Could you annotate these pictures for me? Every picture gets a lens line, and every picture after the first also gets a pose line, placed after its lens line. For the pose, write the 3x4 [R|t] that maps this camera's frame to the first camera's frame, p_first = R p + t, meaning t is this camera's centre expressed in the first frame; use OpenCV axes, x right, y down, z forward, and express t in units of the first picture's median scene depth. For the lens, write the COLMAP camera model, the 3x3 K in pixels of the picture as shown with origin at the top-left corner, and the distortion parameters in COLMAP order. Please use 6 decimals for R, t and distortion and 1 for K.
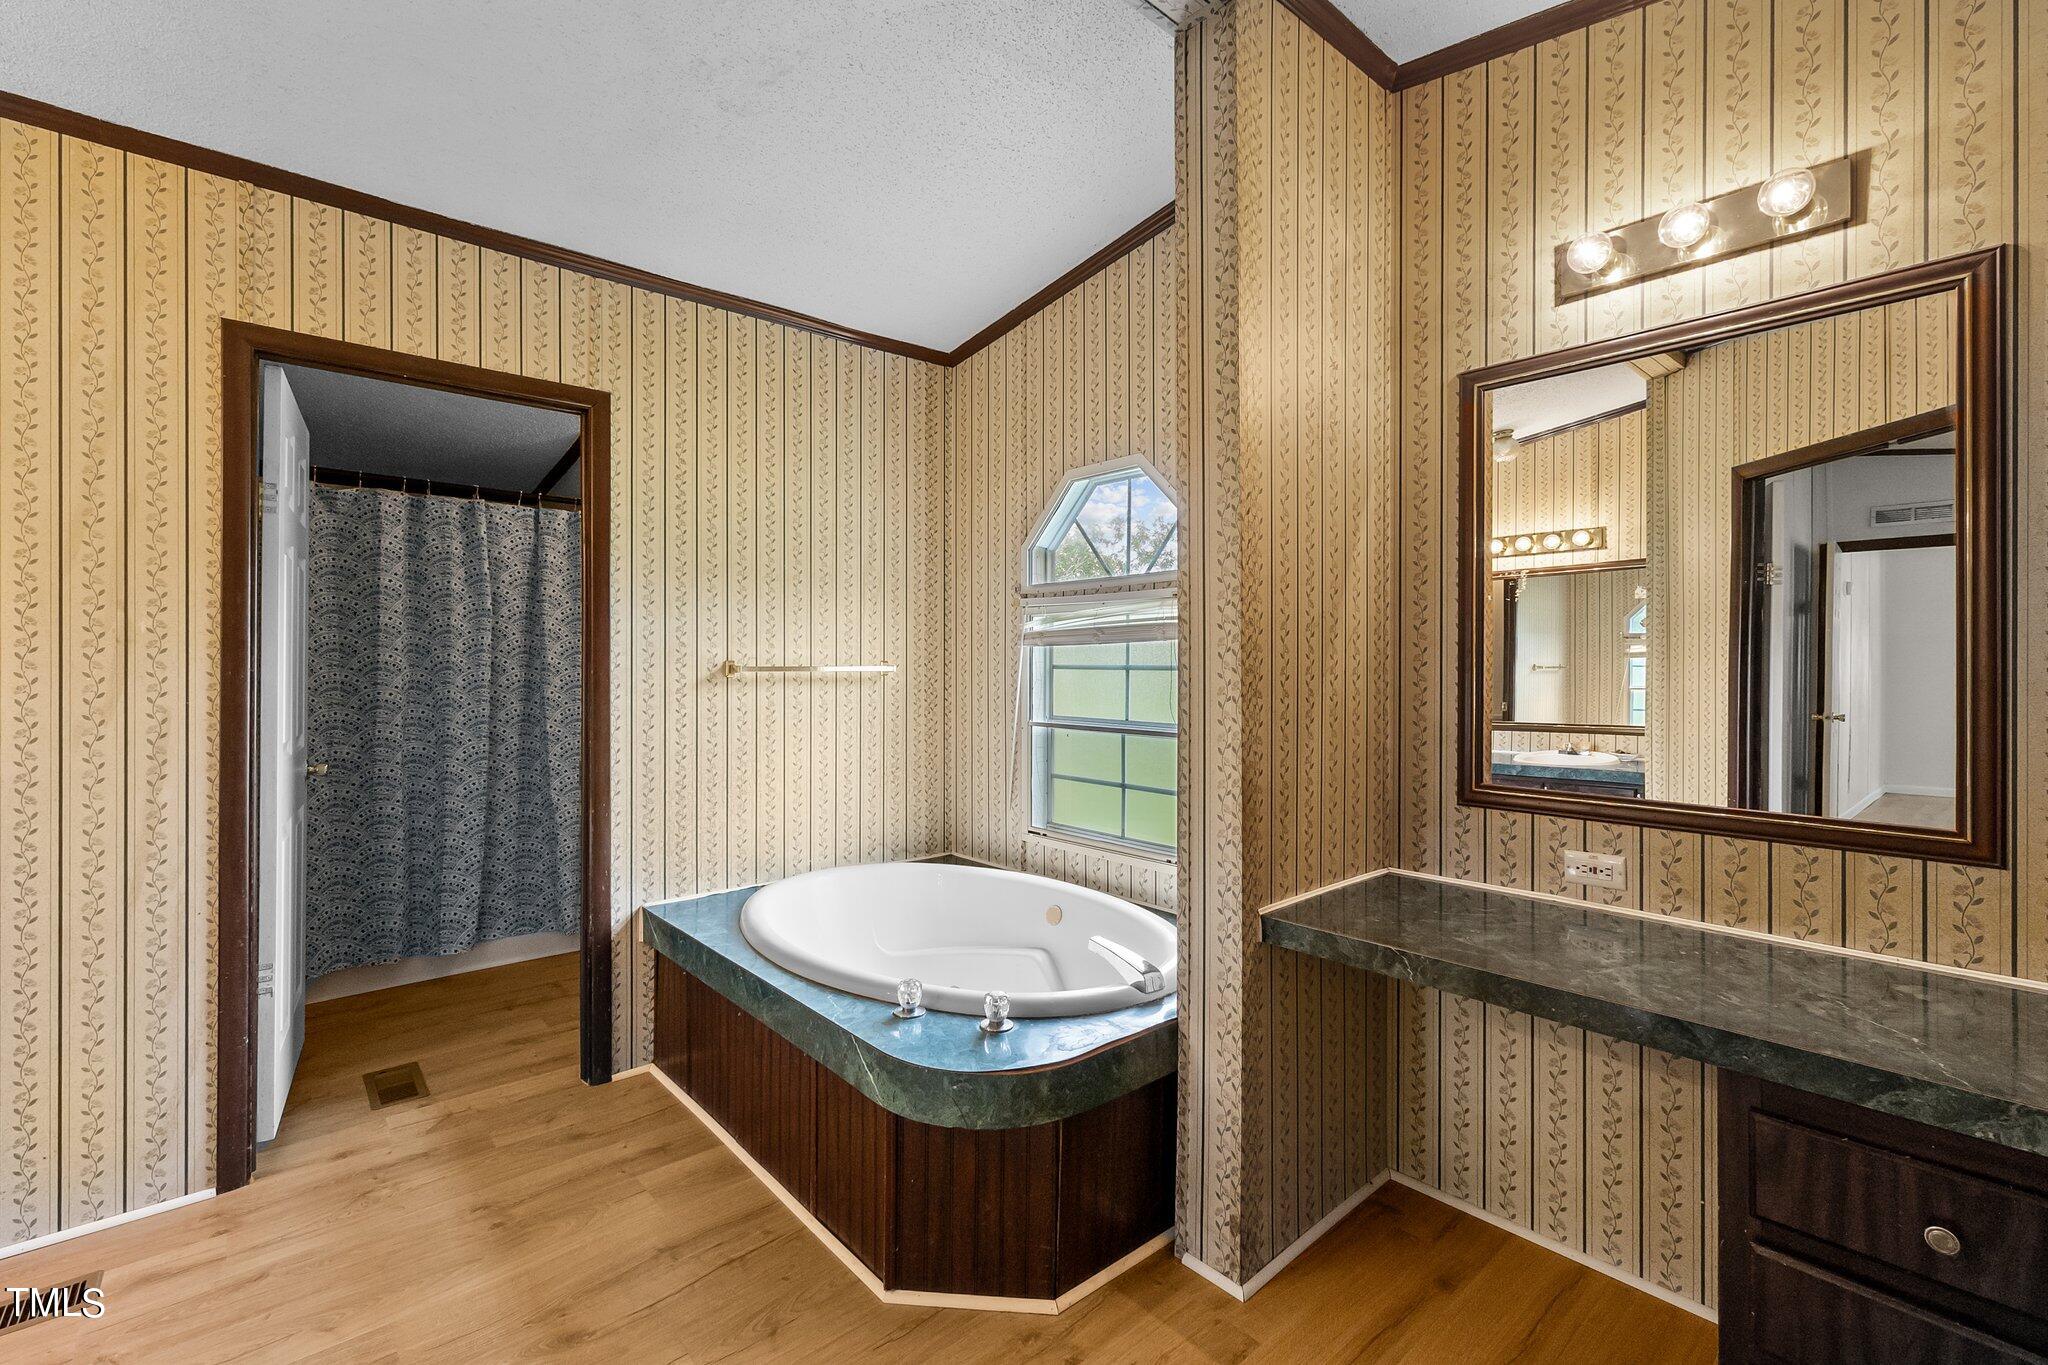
lens RADIAL K [[893.4, 0, 1032.2], [0, 893.4, 668.0], [0, 0, 1]] dist [-0.003515, 0.002370]
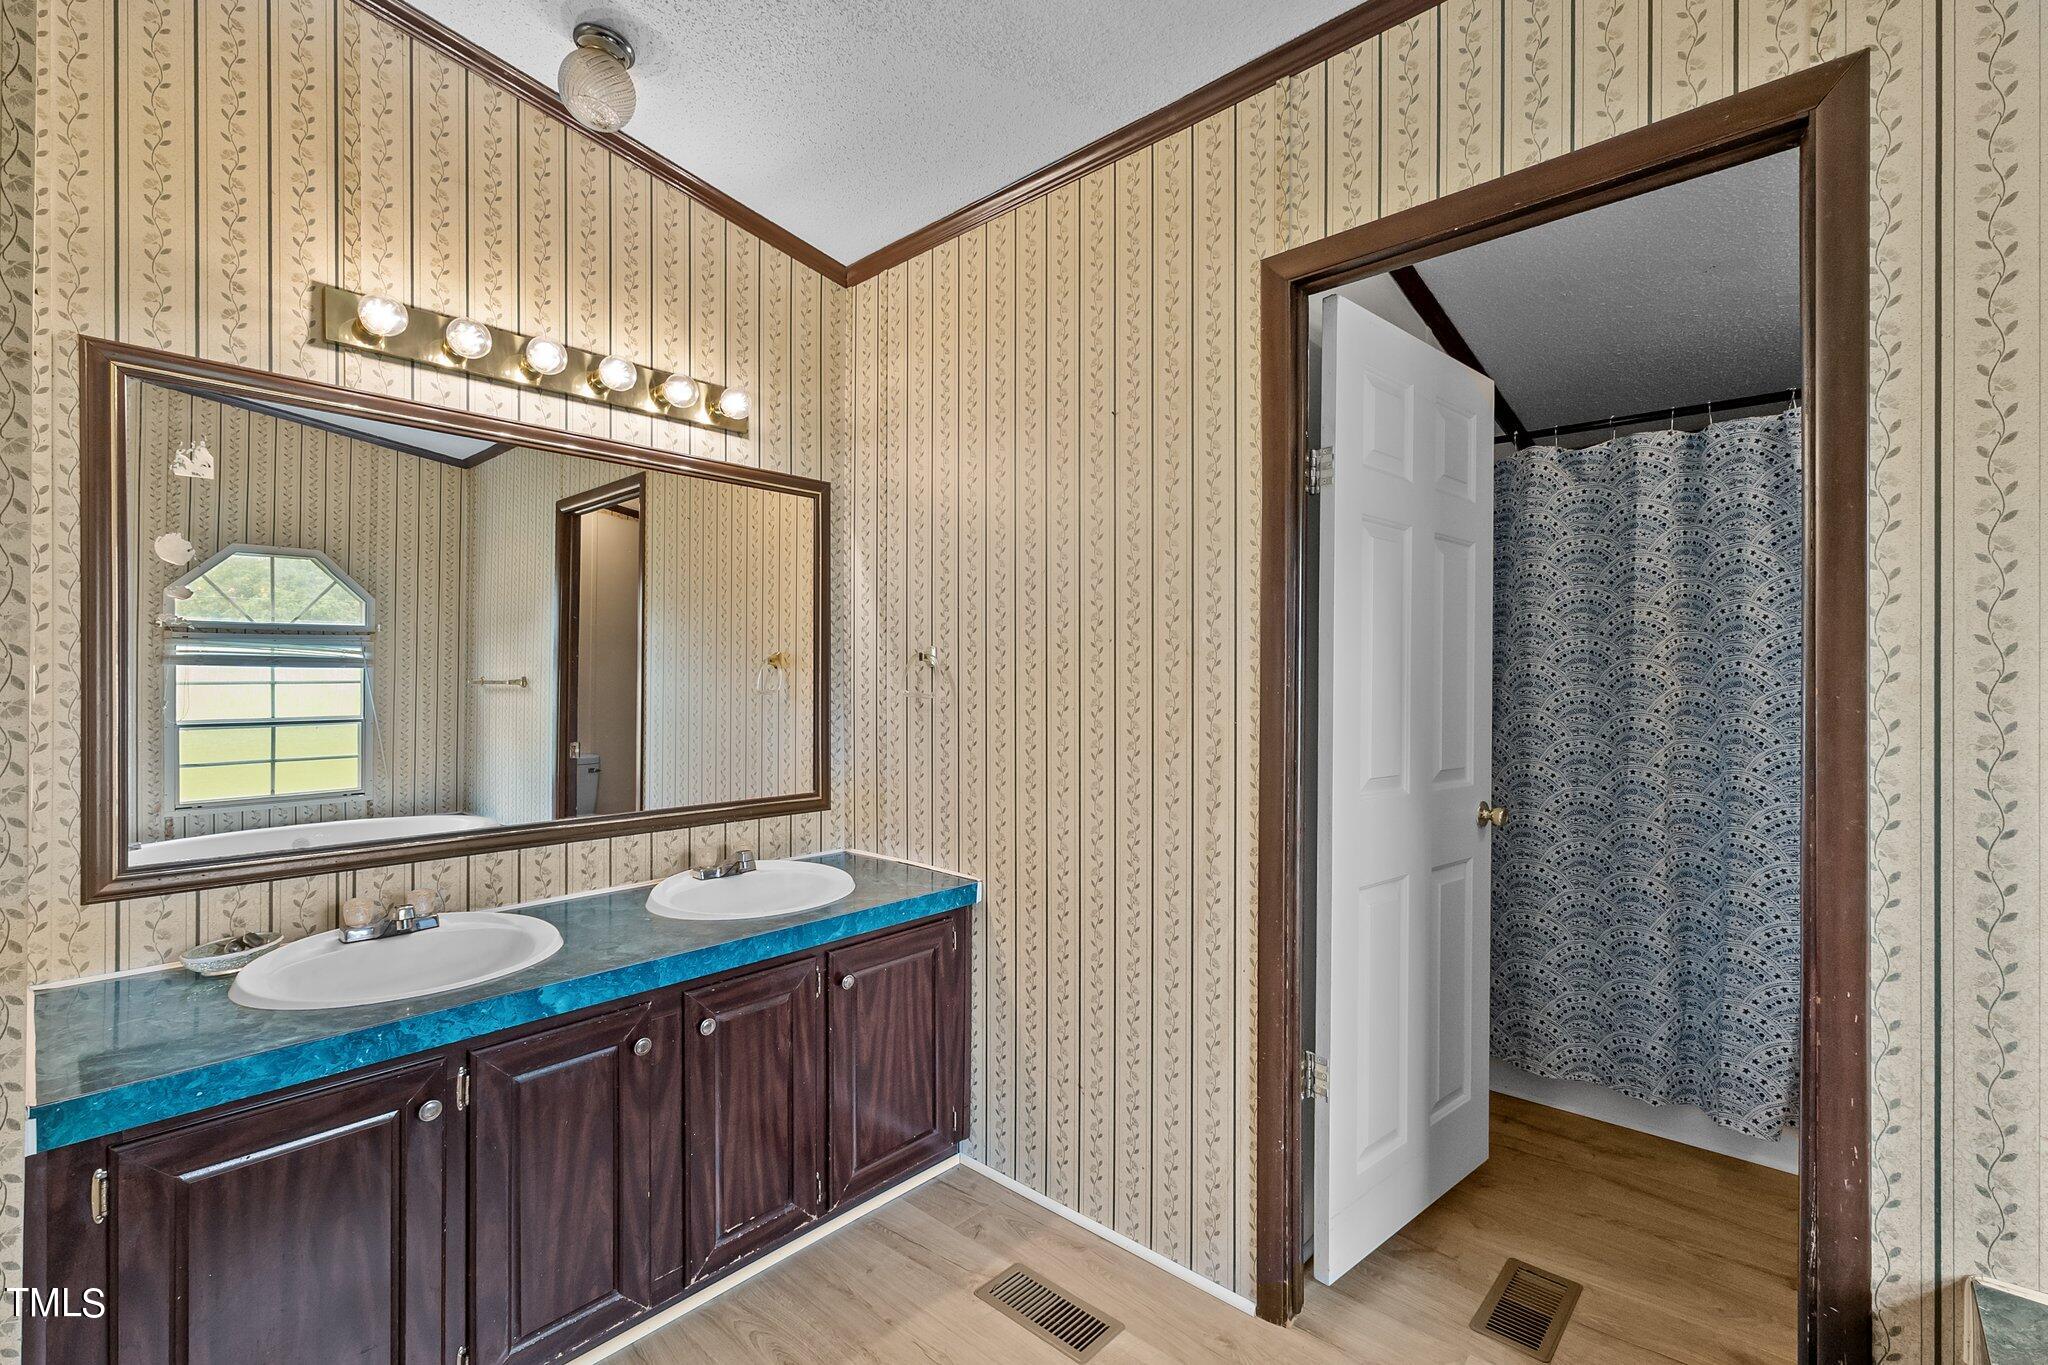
lens RADIAL K [[893.4, 0, 1021.0], [0, 893.4, 680.8], [0, 0, 1]] dist [-0.003515, 0.002370]
pose [[0.097947, -0.002616, -0.995188, -0.082932], [-0.002167, 0.999994, -0.002842, 0.001278], [0.995189, 0.002435, 0.097941, 0.549243]]
